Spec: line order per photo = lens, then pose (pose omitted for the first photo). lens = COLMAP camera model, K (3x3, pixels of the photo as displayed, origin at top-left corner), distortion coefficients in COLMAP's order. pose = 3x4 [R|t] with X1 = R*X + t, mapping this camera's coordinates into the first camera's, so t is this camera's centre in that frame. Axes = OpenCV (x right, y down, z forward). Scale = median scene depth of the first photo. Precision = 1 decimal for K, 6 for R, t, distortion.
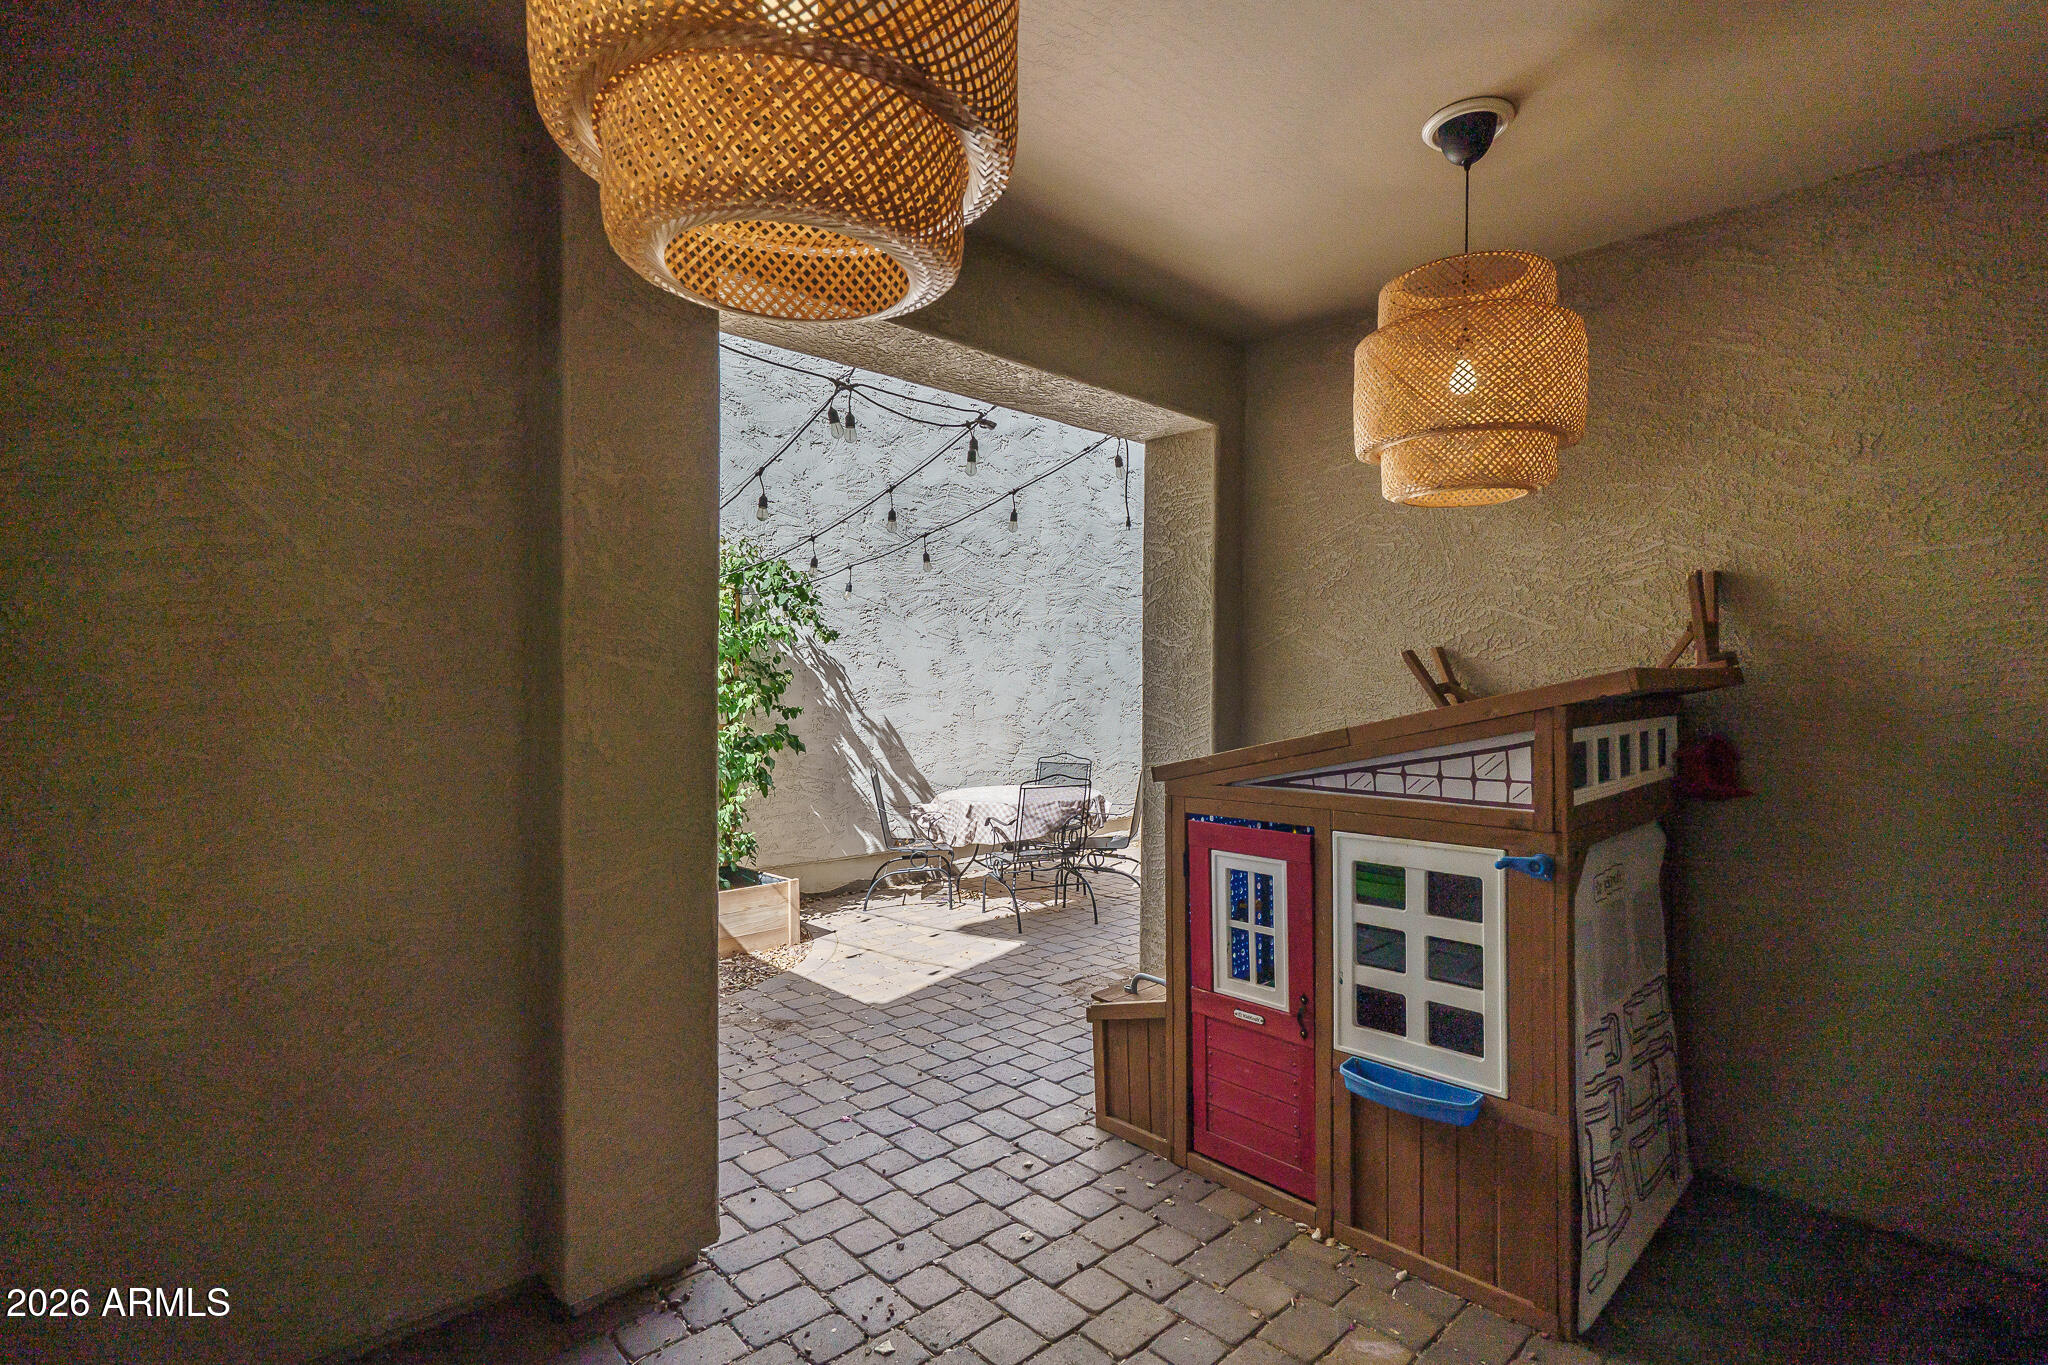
lens RADIAL K [[932.6, 0, 1016.2], [0, 932.6, 692.5], [0, 0, 1]] dist [0.001322, 0.000060]
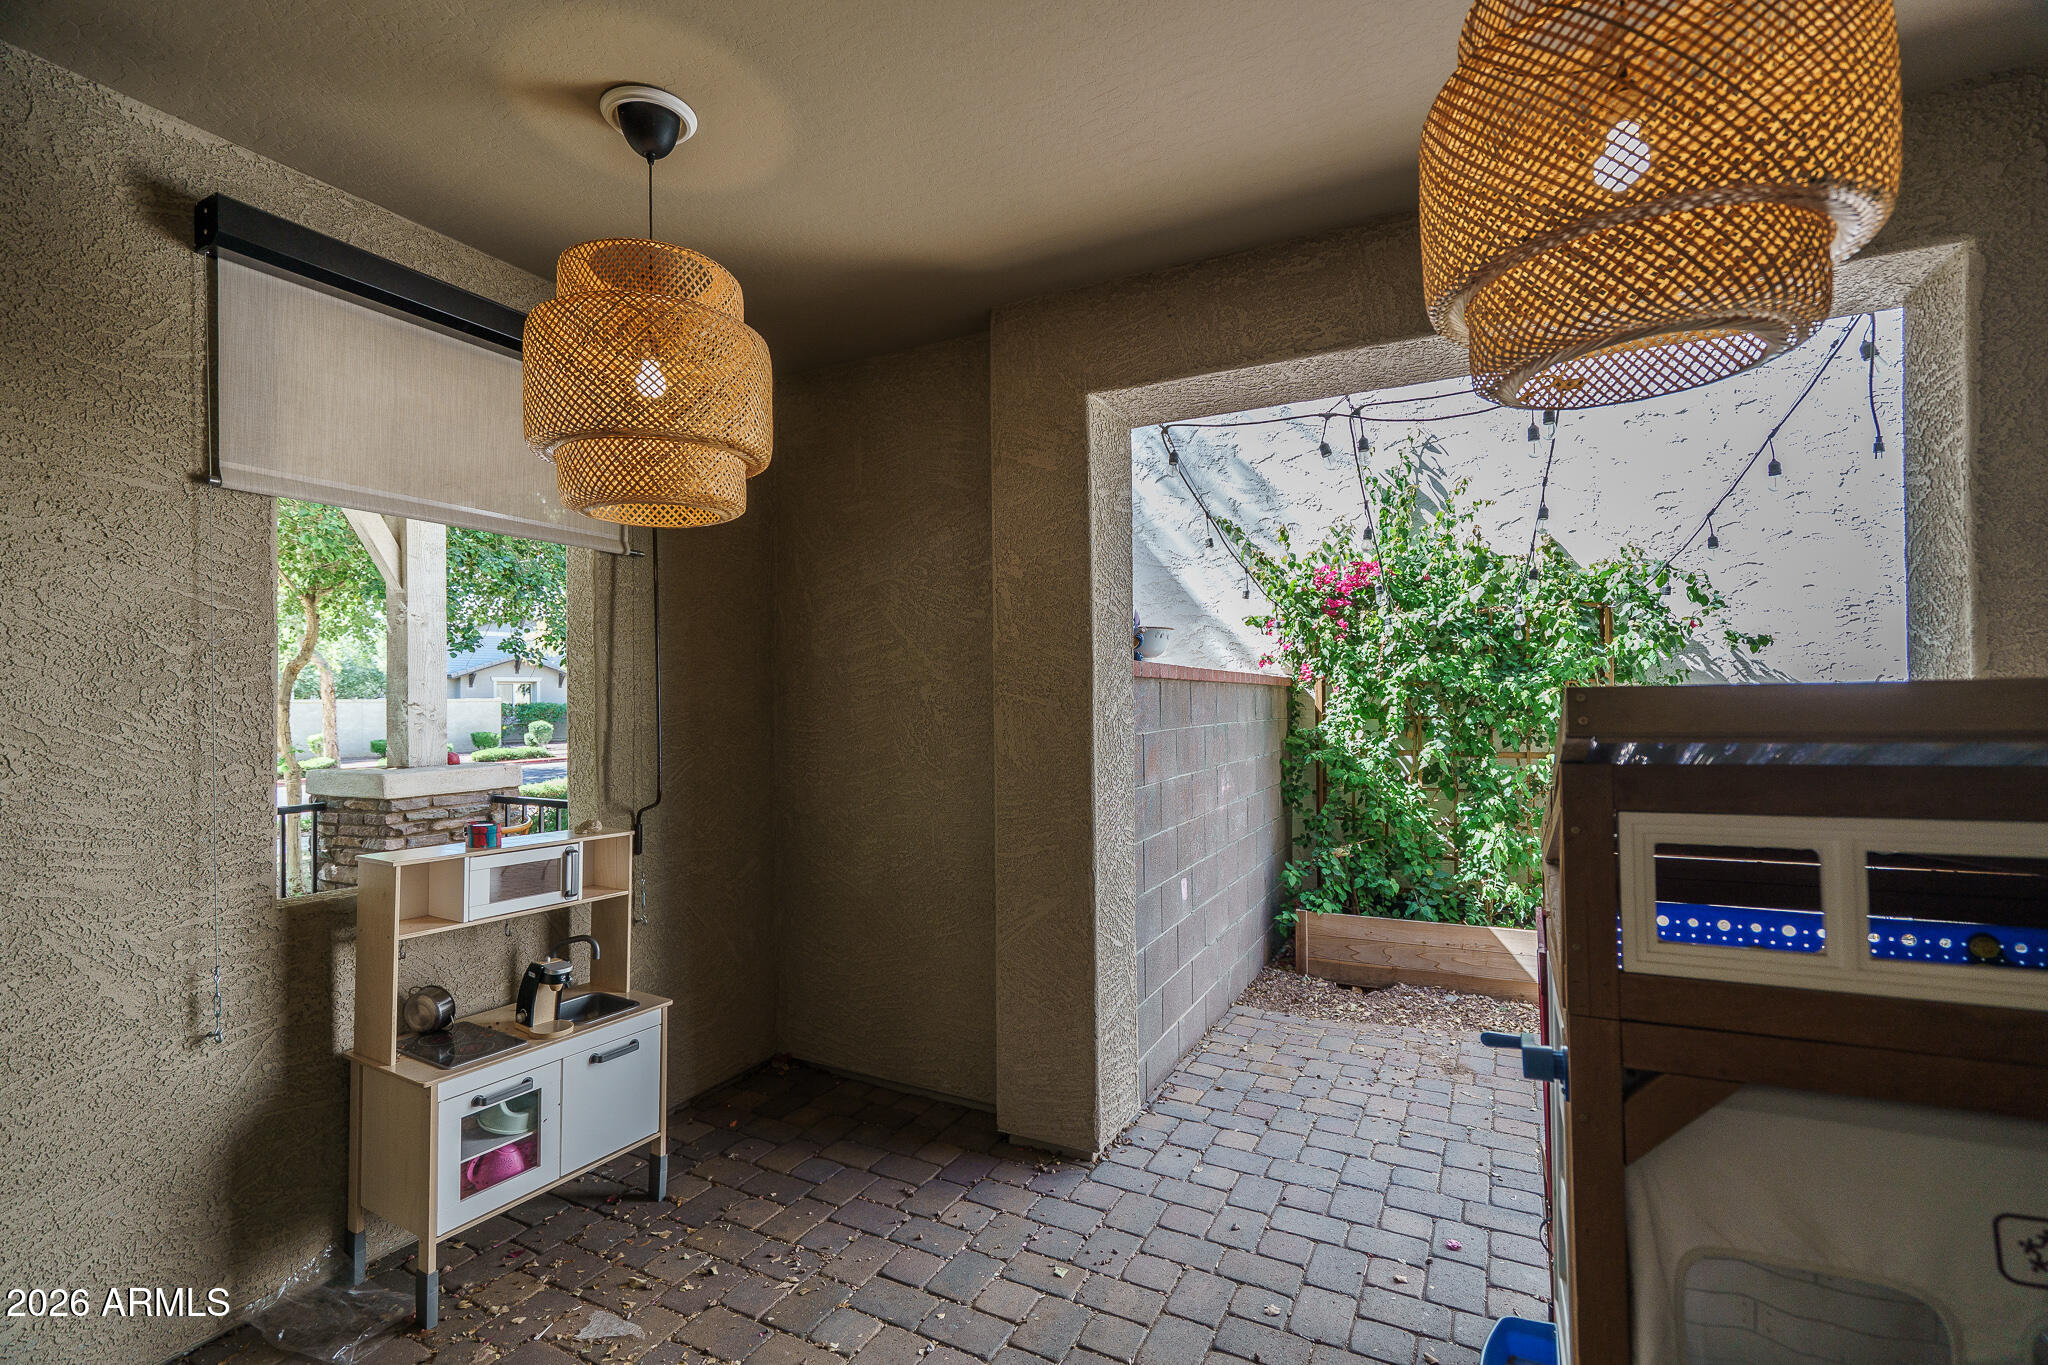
lens RADIAL K [[897.5, 0, 1031.3], [0, 897.5, 697.7], [0, 0, 1]] dist [-0.002058, -0.000230]
pose [[0.362101, -0.015502, -0.932010, 0.285013], [-0.001053, 0.999854, -0.017039, -0.004052], [0.932138, 0.007151, 0.362032, 0.167127]]
